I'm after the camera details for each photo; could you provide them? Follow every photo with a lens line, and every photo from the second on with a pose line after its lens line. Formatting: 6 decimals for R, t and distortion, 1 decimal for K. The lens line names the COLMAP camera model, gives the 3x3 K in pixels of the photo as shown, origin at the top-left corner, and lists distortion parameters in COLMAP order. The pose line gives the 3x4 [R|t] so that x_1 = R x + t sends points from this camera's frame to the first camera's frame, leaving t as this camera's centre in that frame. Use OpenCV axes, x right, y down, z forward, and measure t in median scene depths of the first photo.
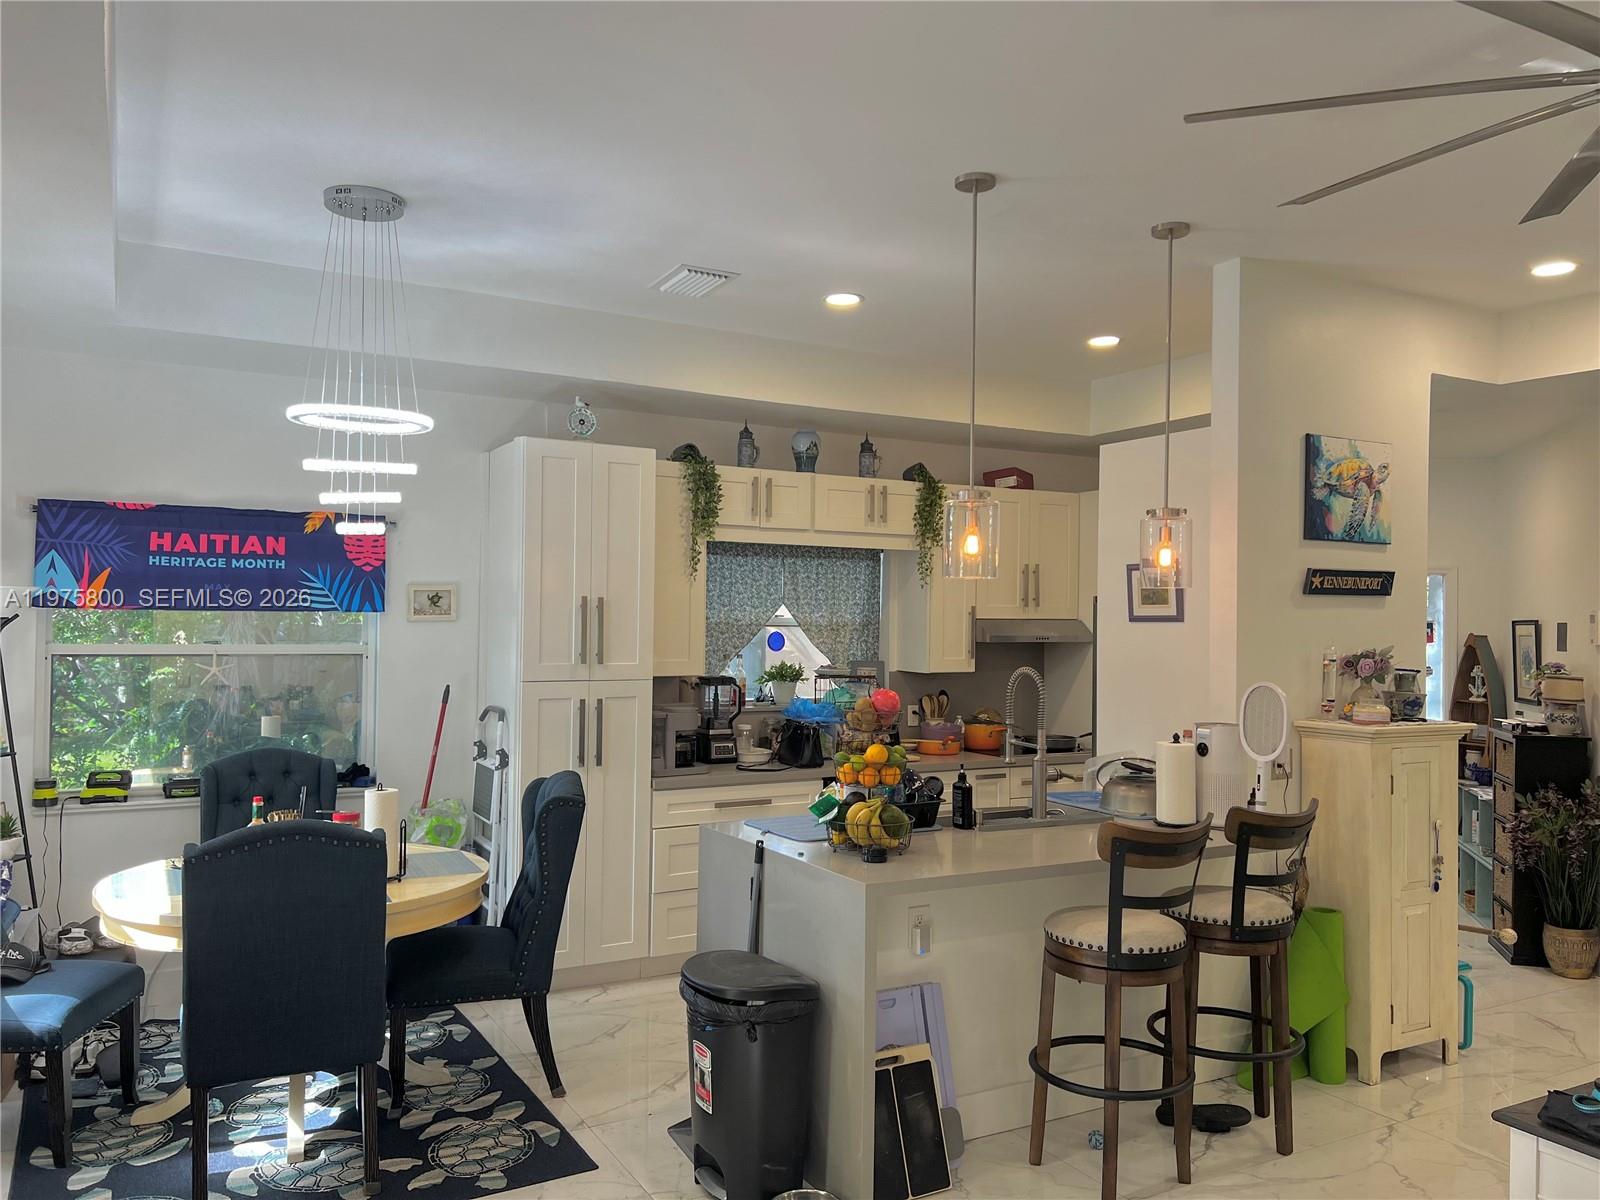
lens RADIAL K [[1205.0, 0, 799.9], [0, 1205.0, 604.1], [0, 0, 1]] dist [0.026547, 0.001232]
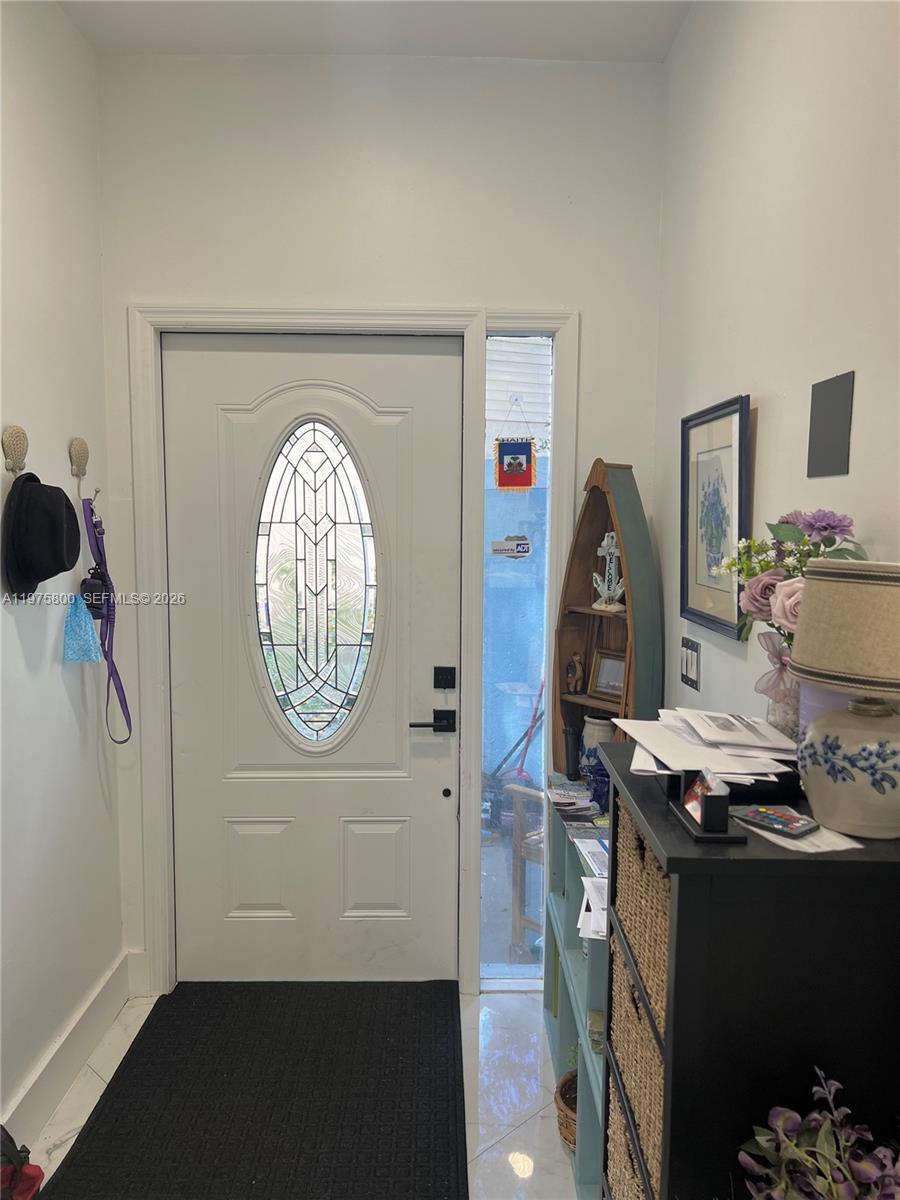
lens RADIAL K [[903.7, 0, 450.2], [0, 903.7, 598.5], [0, 0, 1]] dist [0.026547, 0.001232]
pose [[0.959473, -0.027222, 0.280483, 0.420577], [-0.004807, 0.993597, 0.112877, 0.038910], [-0.281760, -0.109651, 0.953199, 0.719897]]
